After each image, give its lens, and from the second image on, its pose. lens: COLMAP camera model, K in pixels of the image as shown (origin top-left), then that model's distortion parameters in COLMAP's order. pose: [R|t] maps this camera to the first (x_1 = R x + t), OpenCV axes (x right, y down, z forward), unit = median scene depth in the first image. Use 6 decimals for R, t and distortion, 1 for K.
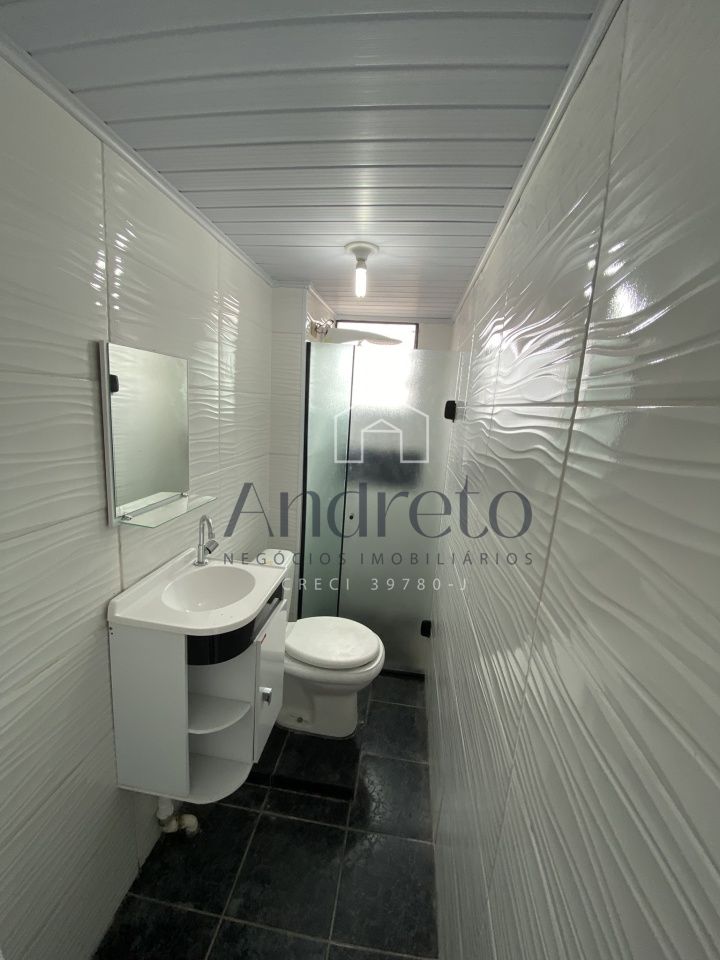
lens RADIAL K [[388.6, 0, 355.9], [0, 388.6, 481.0], [0, 0, 1]] dist [0.004540, -0.013866]
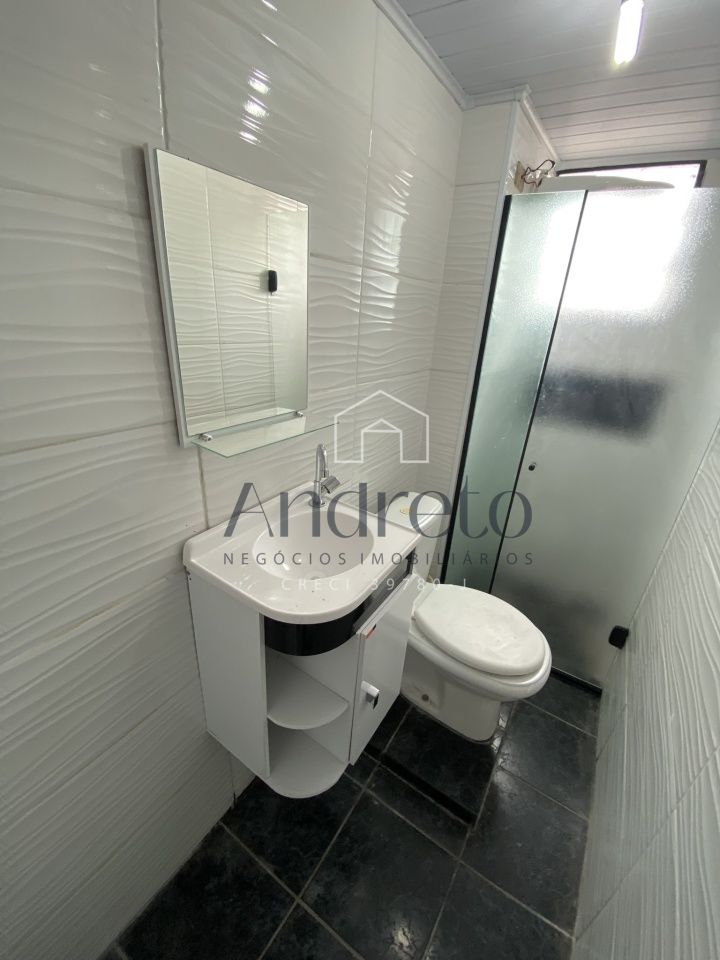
lens RADIAL K [[388.6, 0, 361.0], [0, 388.6, 475.4], [0, 0, 1]] dist [0.004540, -0.013866]
pose [[0.905044, 0.158172, -0.394812, -0.024248], [-0.088532, 0.978004, 0.188868, 0.001101], [0.416001, -0.135981, 0.899140, 0.402615]]
